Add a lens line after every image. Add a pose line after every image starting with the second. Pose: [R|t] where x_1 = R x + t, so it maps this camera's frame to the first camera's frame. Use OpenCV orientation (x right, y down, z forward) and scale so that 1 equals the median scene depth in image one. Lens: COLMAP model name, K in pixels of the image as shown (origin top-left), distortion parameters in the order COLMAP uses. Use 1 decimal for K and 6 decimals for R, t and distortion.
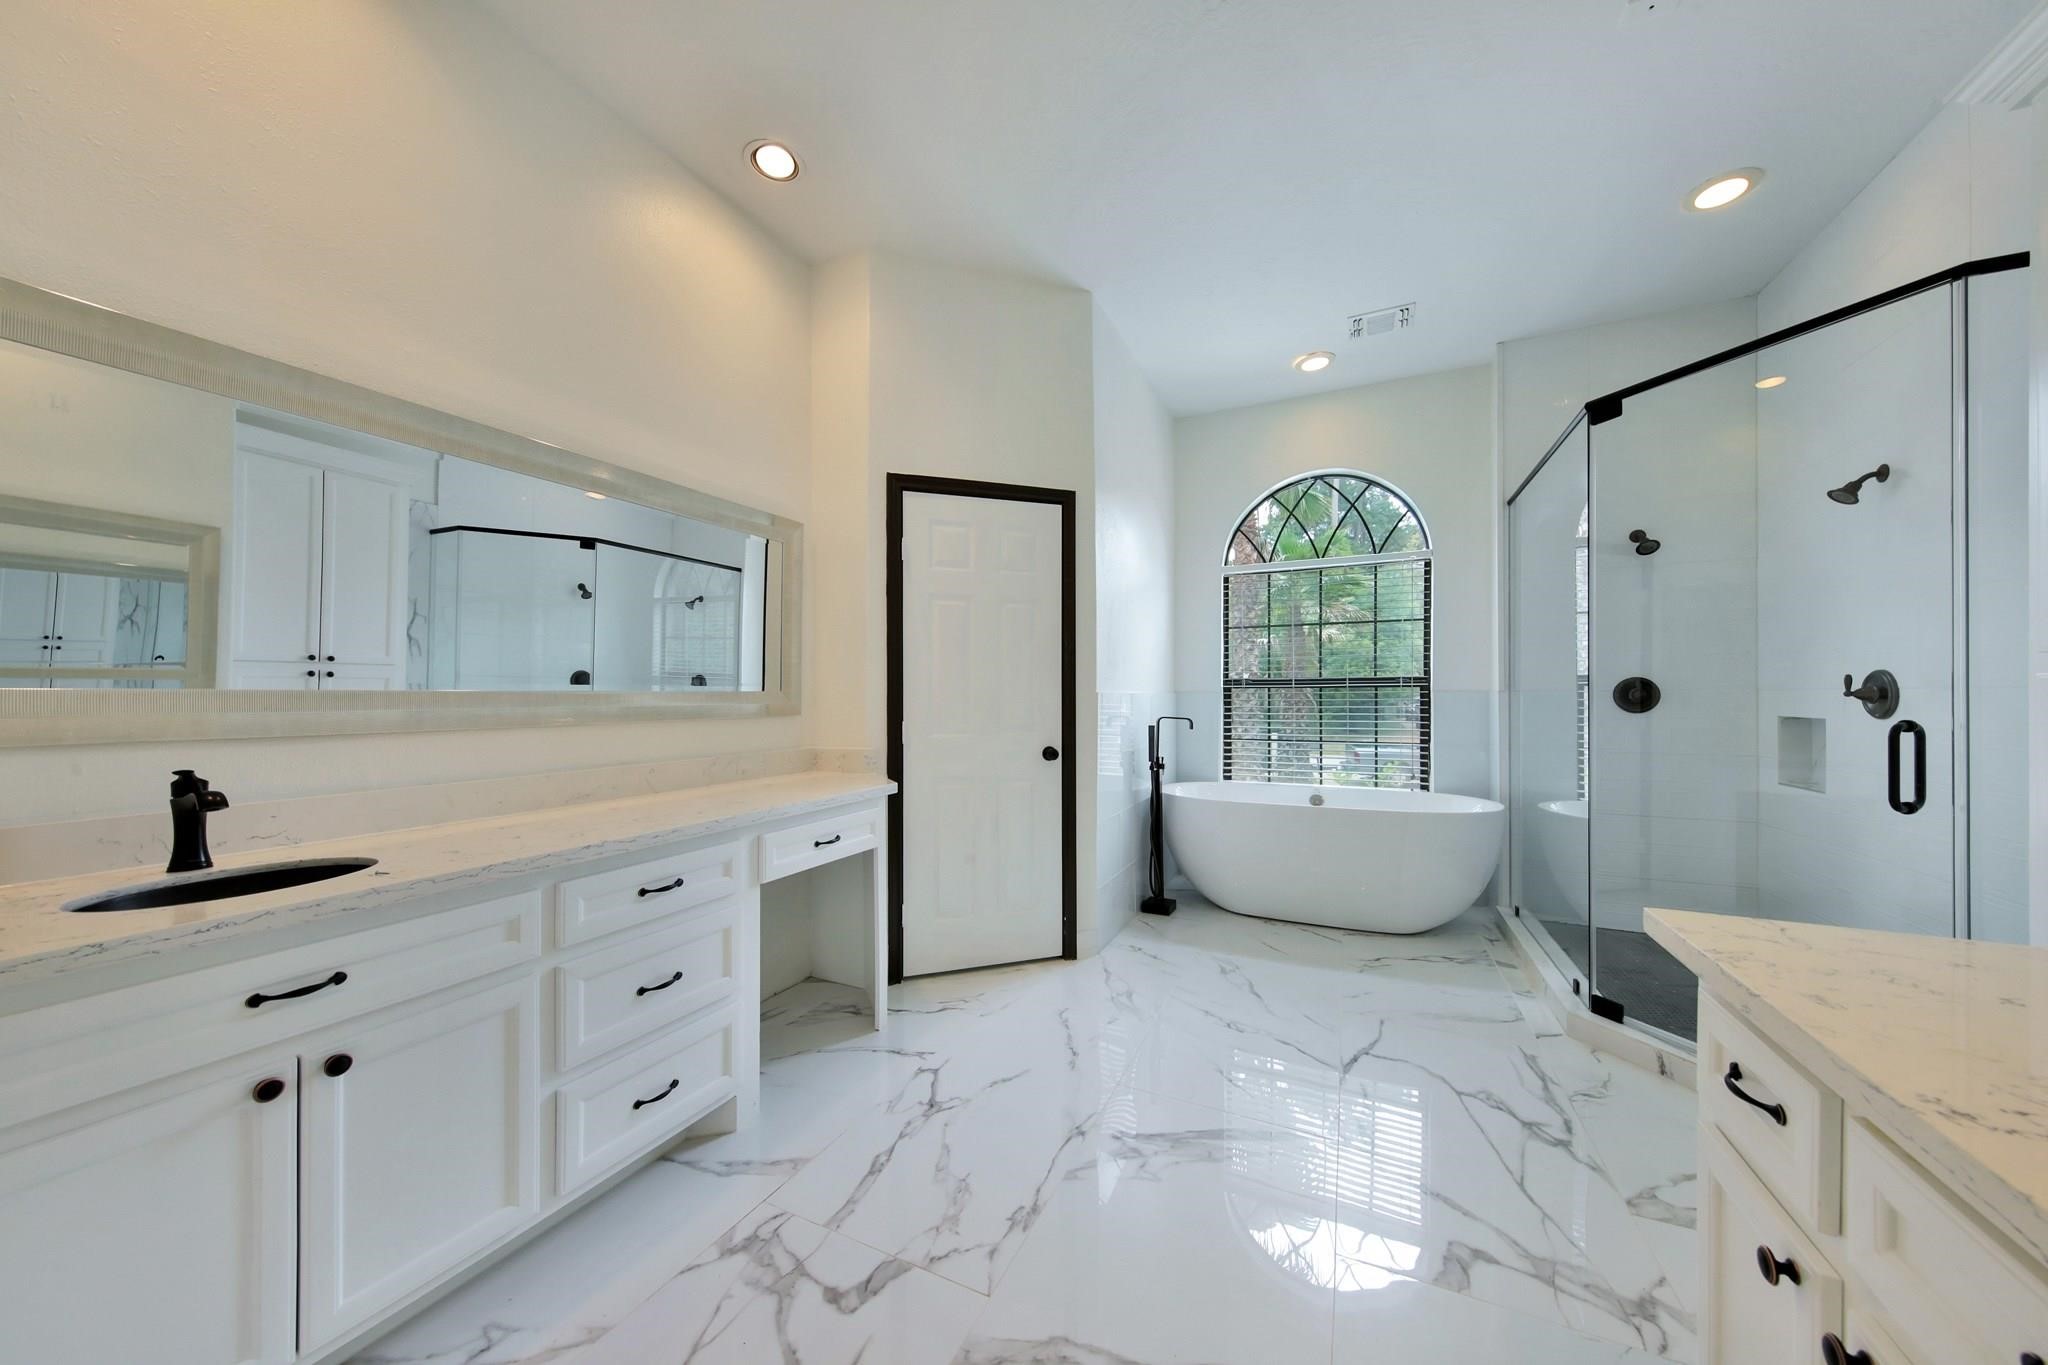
lens RADIAL K [[674.4, 0, 1033.2], [0, 674.4, 696.5], [0, 0, 1]] dist [0.001171, -0.000131]
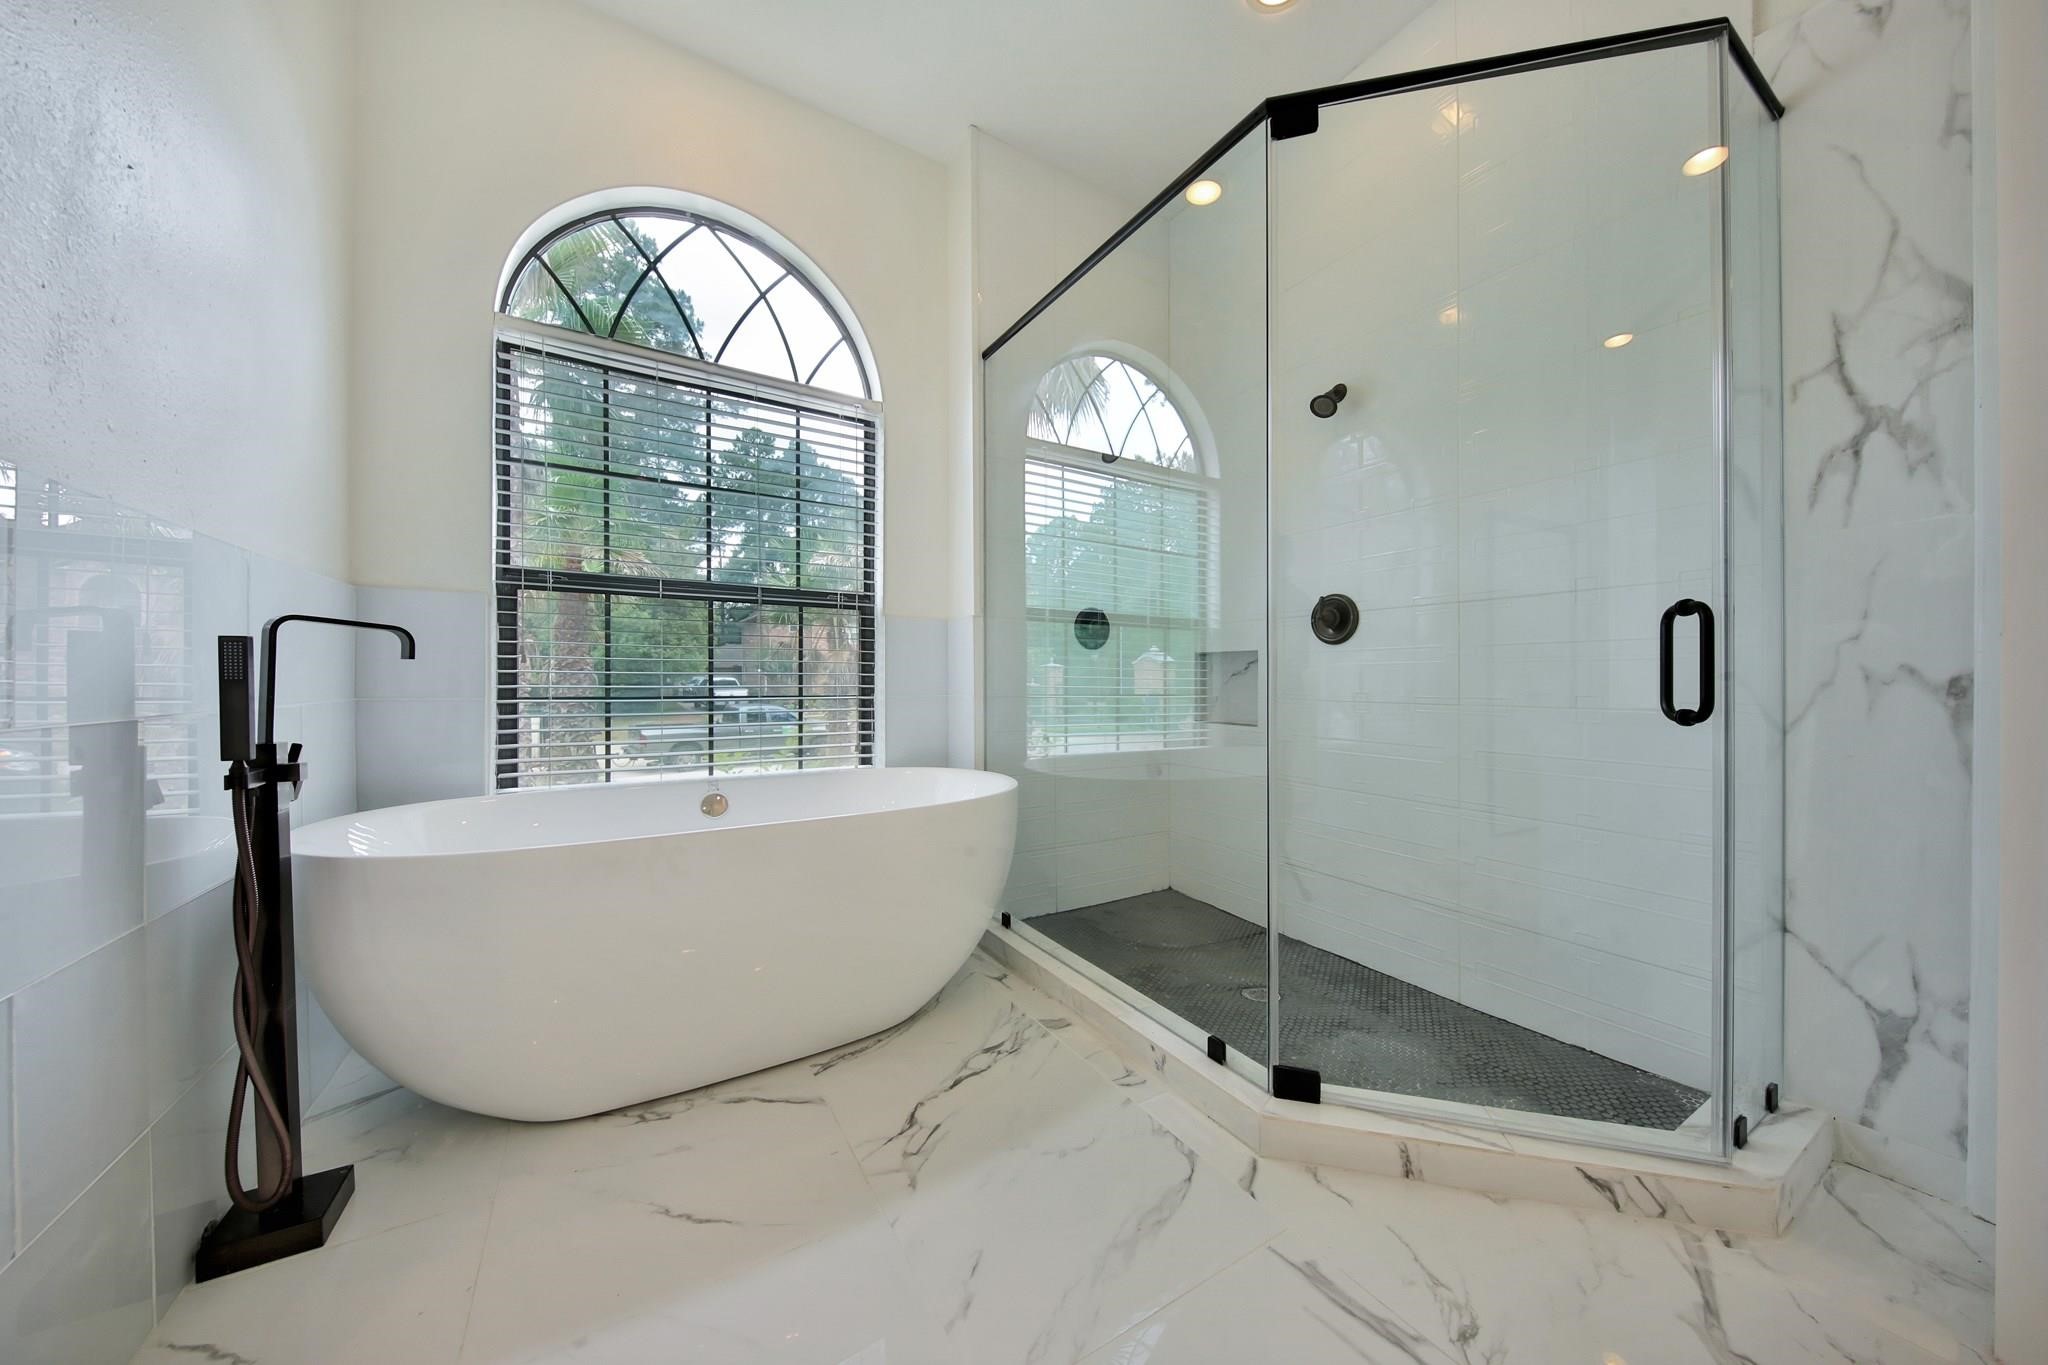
lens RADIAL K [[674.4, 0, 1007.8], [0, 674.4, 685.5], [0, 0, 1]] dist [0.001171, -0.000131]
pose [[0.561891, -0.000727, 0.827211, 0.118750], [-0.005585, 0.999973, 0.004672, 0.059639], [-0.827193, -0.007246, 0.561872, 0.546116]]
